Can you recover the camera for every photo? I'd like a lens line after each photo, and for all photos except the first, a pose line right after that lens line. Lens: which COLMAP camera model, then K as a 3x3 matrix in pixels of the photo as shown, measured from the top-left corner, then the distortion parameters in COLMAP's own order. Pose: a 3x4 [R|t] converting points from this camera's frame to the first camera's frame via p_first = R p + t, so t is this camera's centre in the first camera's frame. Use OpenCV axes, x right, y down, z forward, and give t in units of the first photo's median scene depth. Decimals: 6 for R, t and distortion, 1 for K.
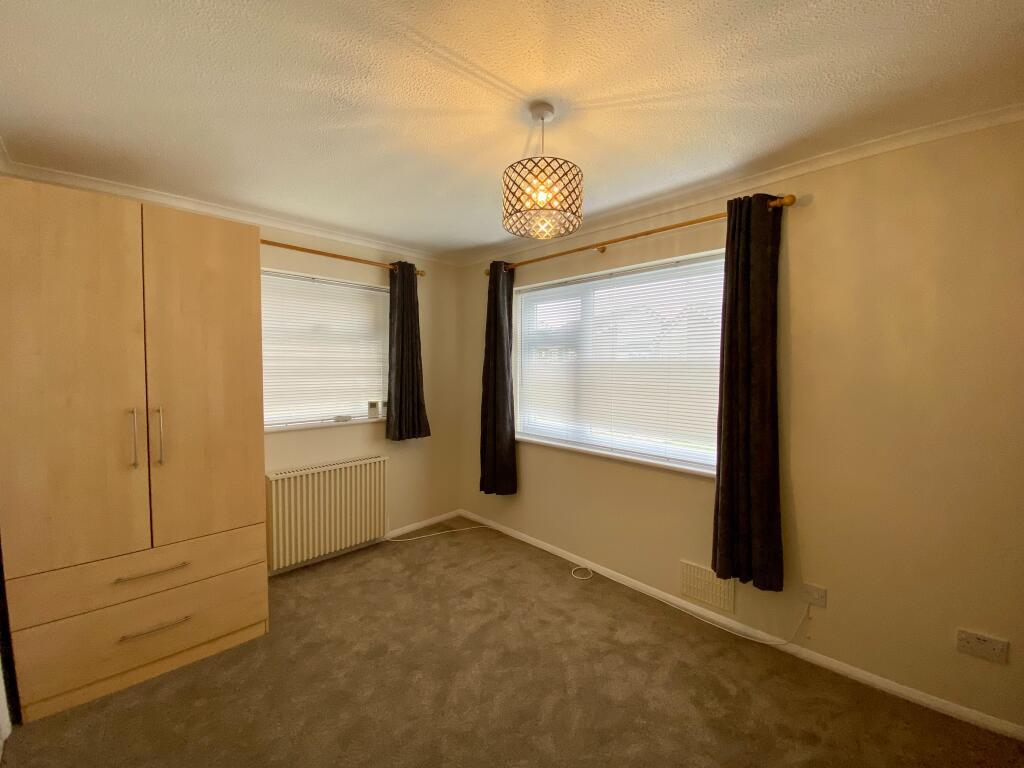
lens RADIAL K [[407.1, 0, 508.8], [0, 407.1, 380.5], [0, 0, 1]] dist [-0.028329, -0.002569]
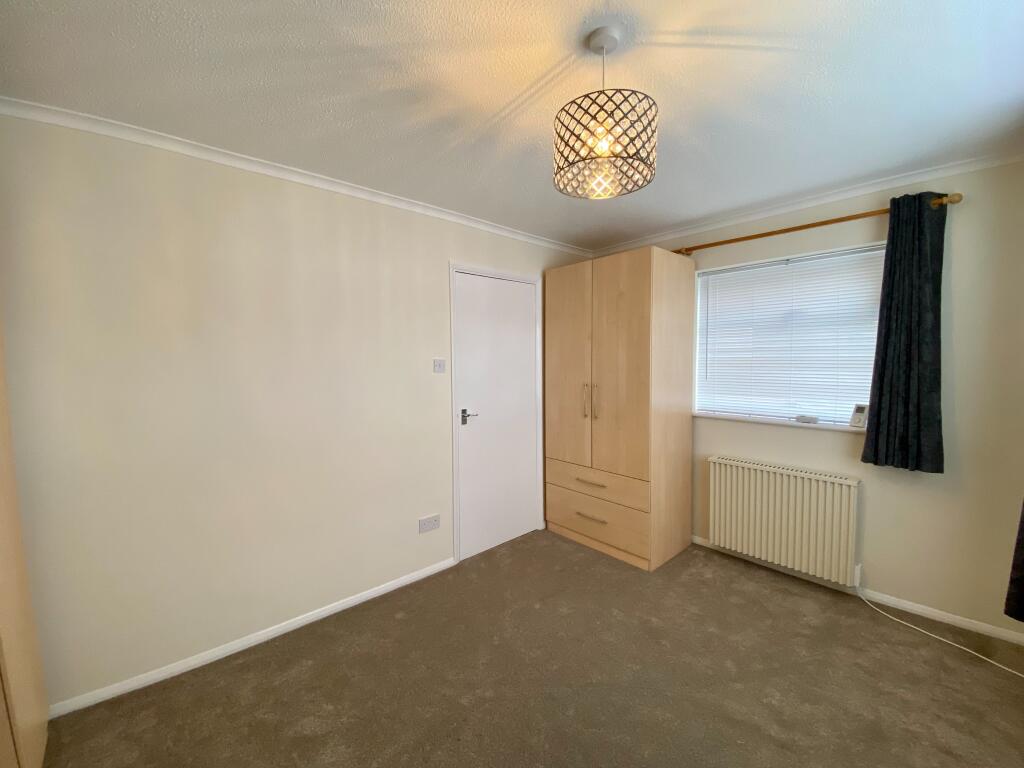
lens RADIAL K [[407.1, 0, 507.7], [0, 407.1, 382.6], [0, 0, 1]] dist [-0.028329, -0.002569]
pose [[-0.074488, 0.054101, -0.995753, 0.563402], [-0.030152, 0.997949, 0.056475, -0.012102], [0.996766, 0.034231, -0.072704, 0.542209]]
